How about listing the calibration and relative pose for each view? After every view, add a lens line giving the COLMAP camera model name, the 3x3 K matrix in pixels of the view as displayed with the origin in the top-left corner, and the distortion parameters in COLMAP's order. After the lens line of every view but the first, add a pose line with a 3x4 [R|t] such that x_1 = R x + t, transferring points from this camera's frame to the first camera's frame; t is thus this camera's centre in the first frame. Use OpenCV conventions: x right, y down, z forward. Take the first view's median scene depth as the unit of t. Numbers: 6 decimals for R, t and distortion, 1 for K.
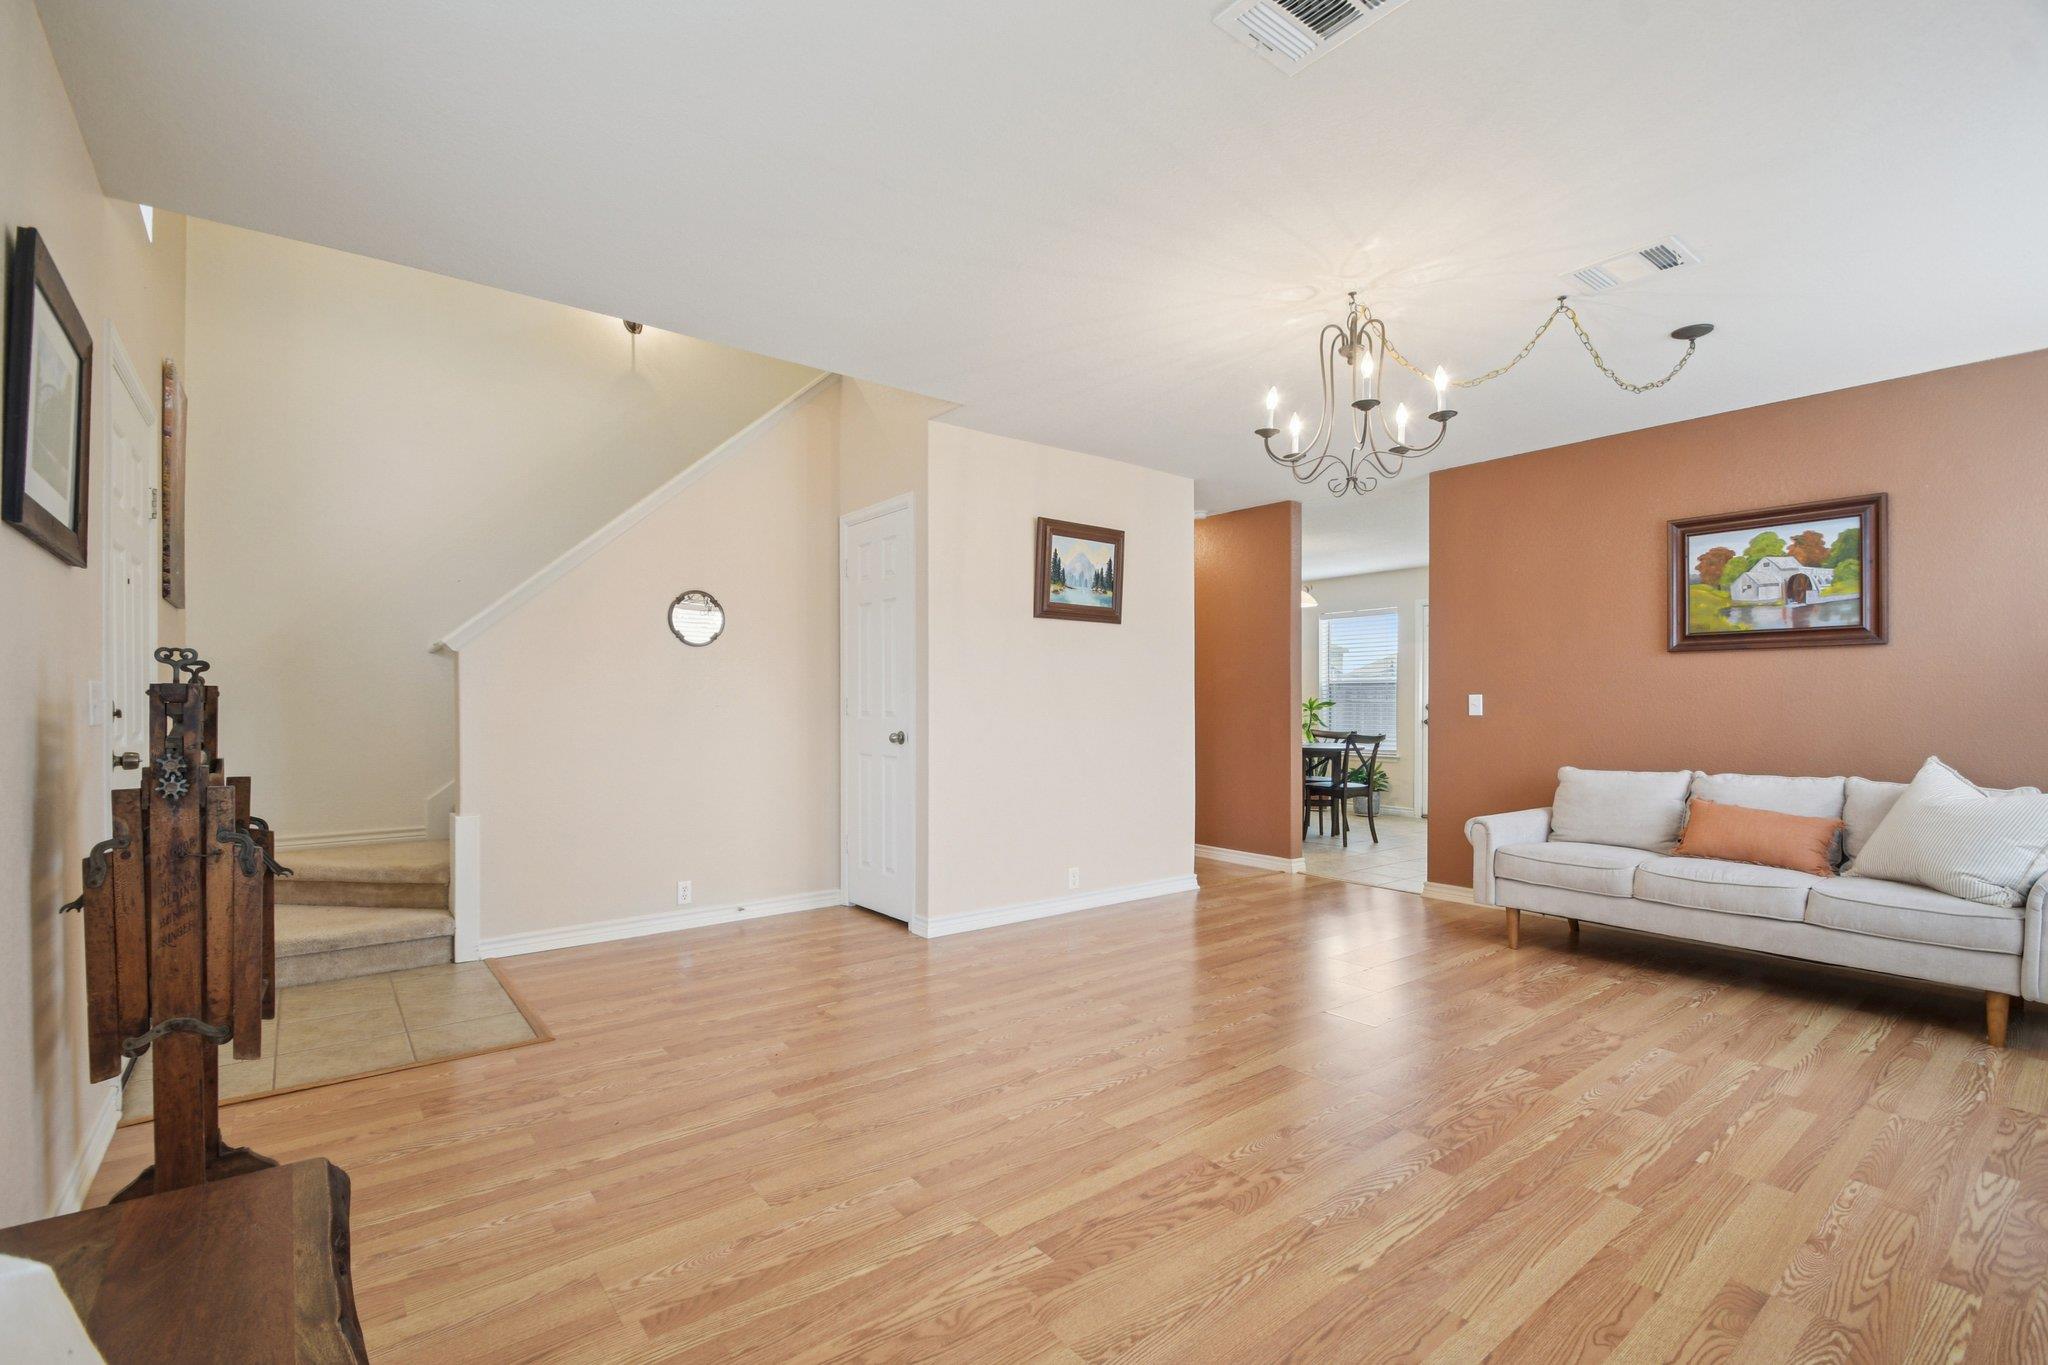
lens RADIAL K [[914.0, 0, 1019.7], [0, 914.0, 675.3], [0, 0, 1]] dist [0.000283, -0.000172]
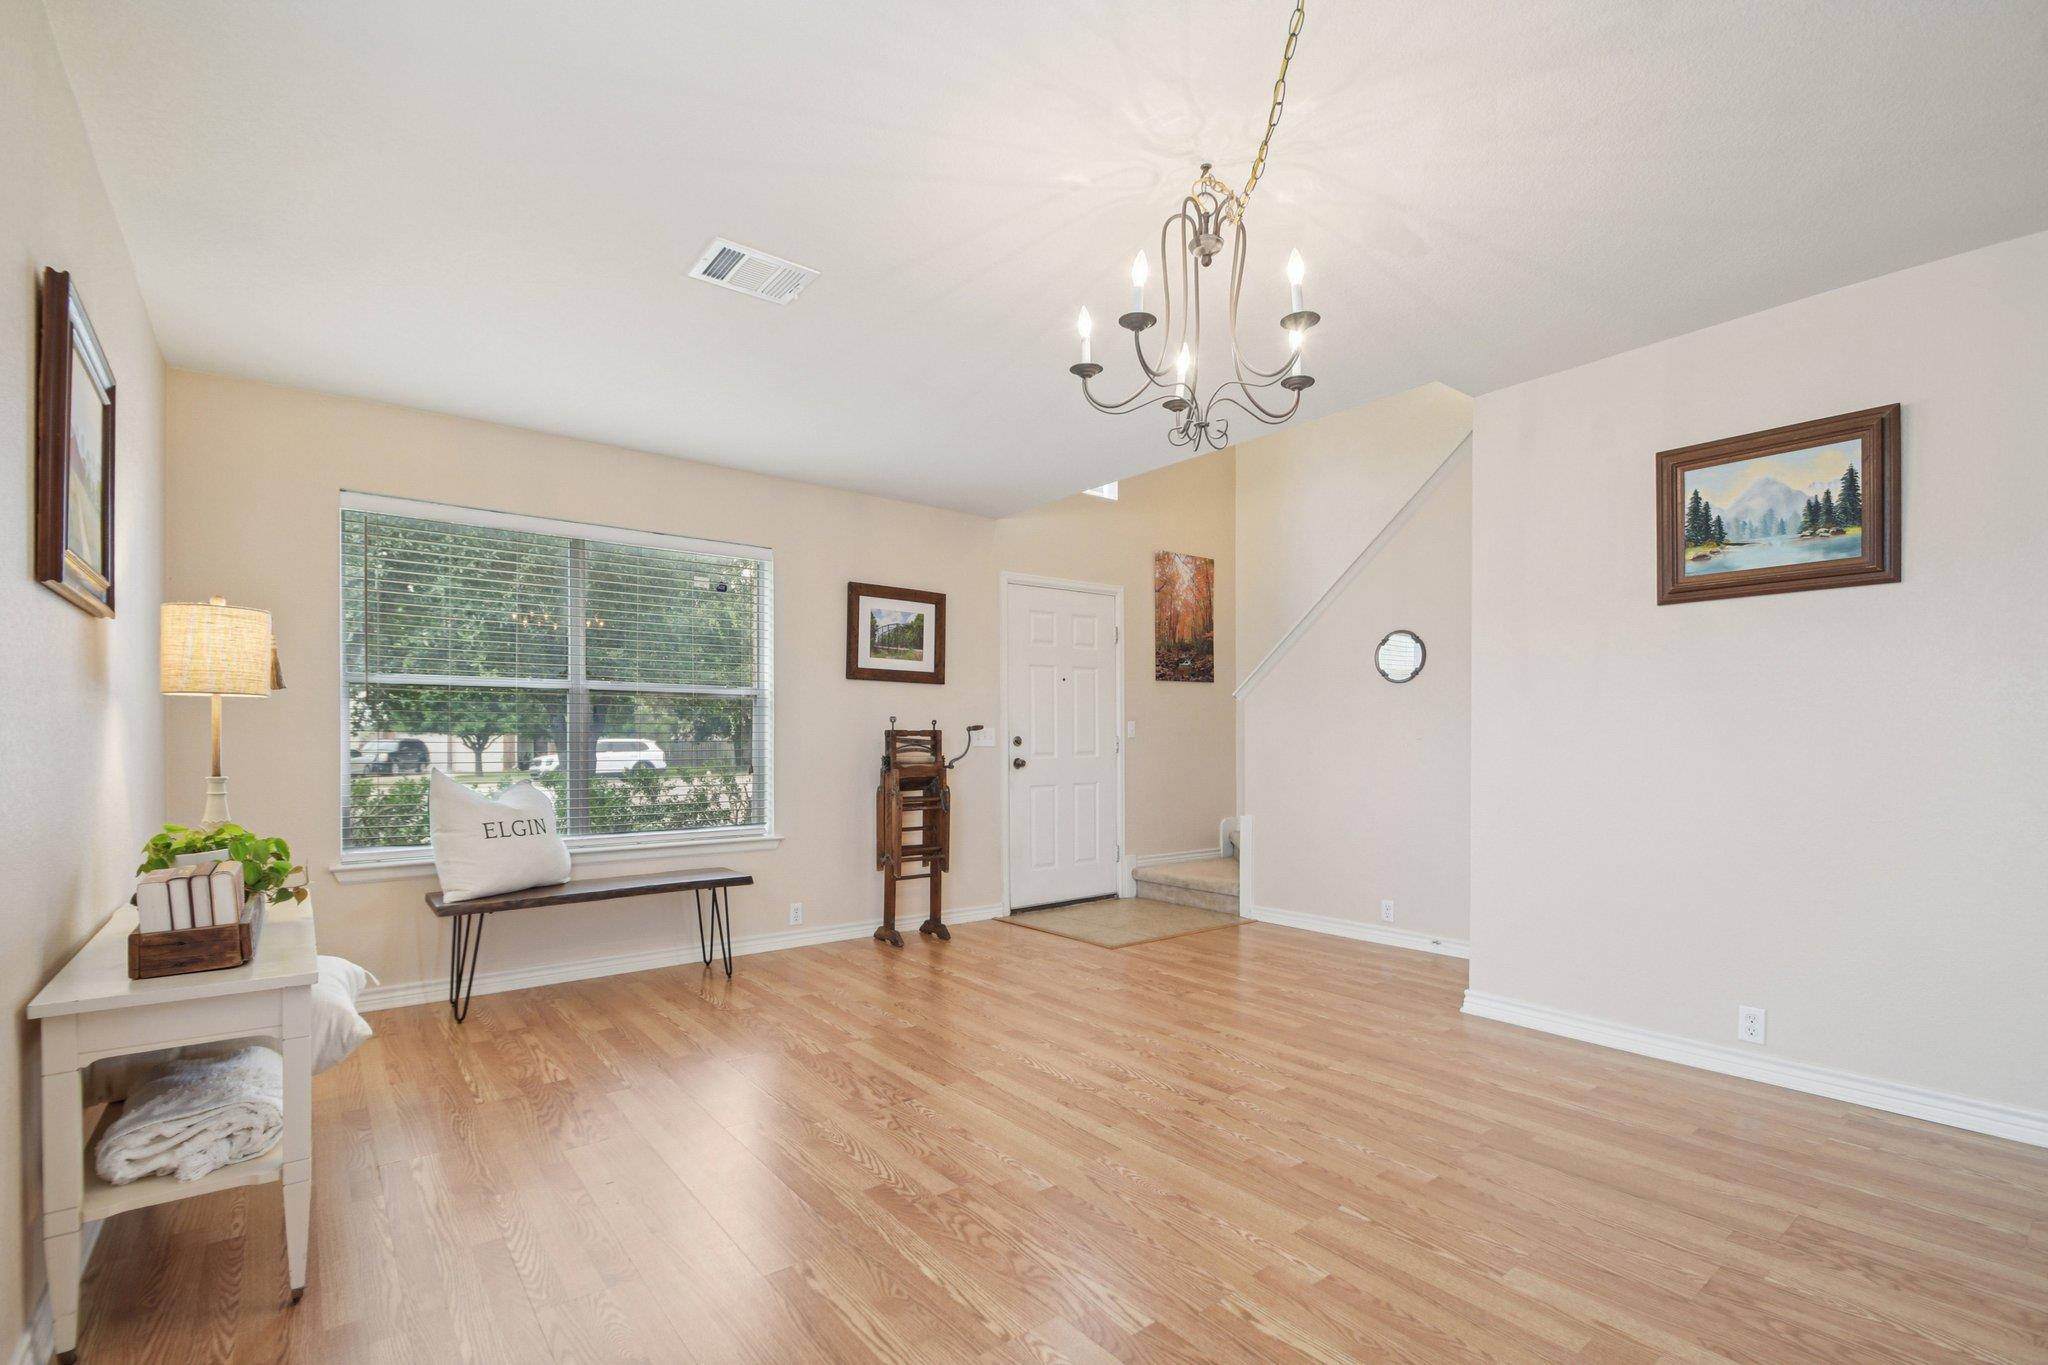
lens RADIAL K [[928.1, 0, 1020.8], [0, 928.1, 712.7], [0, 0, 1]] dist [0.000653, -0.000154]
pose [[-0.007137, -0.028650, -0.999564, 0.786204], [0.033457, 0.999023, -0.028873, 0.020957], [0.999415, -0.033649, -0.006172, 0.612629]]
